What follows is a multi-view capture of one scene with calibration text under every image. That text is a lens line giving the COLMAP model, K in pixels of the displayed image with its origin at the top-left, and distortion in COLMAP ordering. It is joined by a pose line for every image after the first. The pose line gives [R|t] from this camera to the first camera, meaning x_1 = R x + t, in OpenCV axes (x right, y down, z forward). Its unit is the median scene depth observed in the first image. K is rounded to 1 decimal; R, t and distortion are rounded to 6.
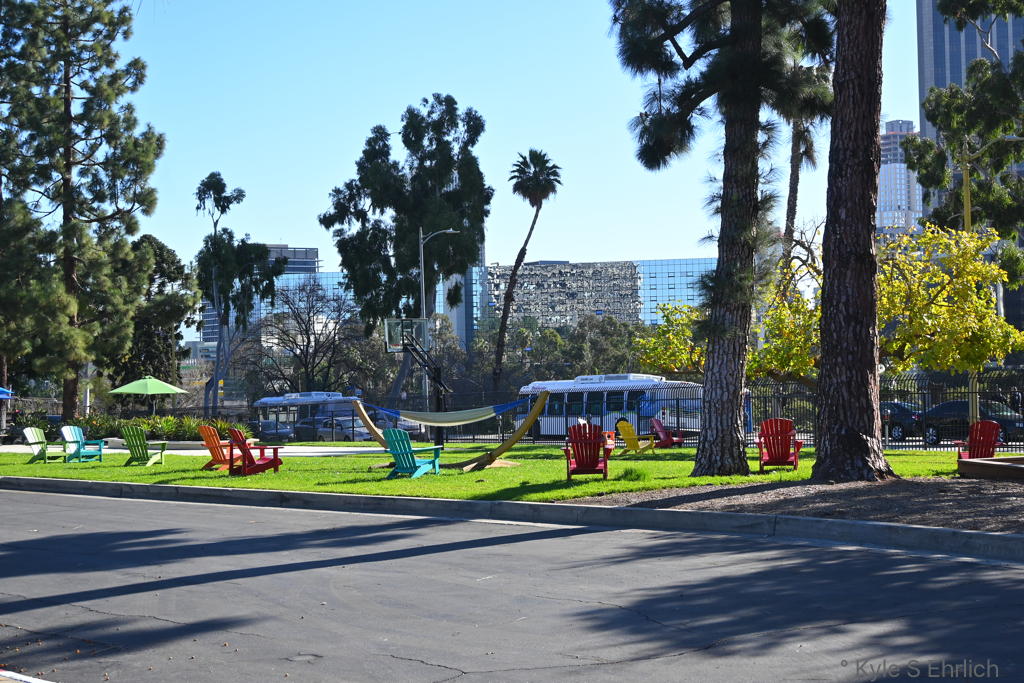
lens RADIAL K [[1611.9, 0, 526.7], [0, 1611.9, 339.5], [0, 0, 1]] dist [0.022791, 0.030418]
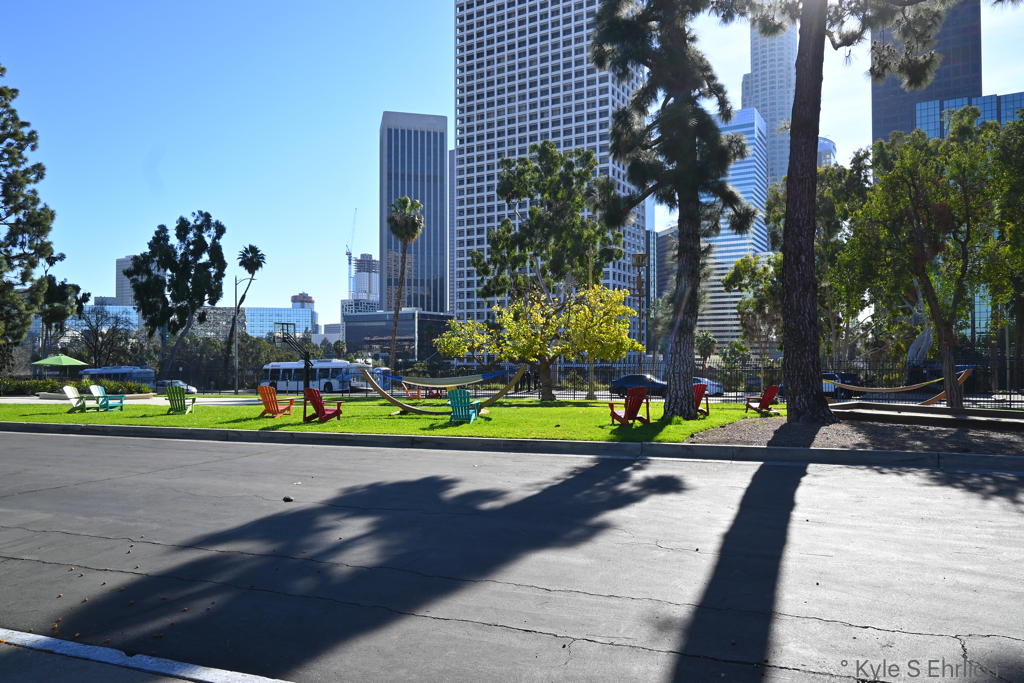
lens RADIAL K [[697.2, 0, 519.2], [0, 697.2, 341.3], [0, 0, 1]] dist [-0.001140, -0.001866]
pose [[0.899690, 0.032957, 0.435283, -0.070077], [-0.028483, 0.999453, -0.016802, 0.004907], [-0.435599, 0.002719, 0.900137, 0.095567]]
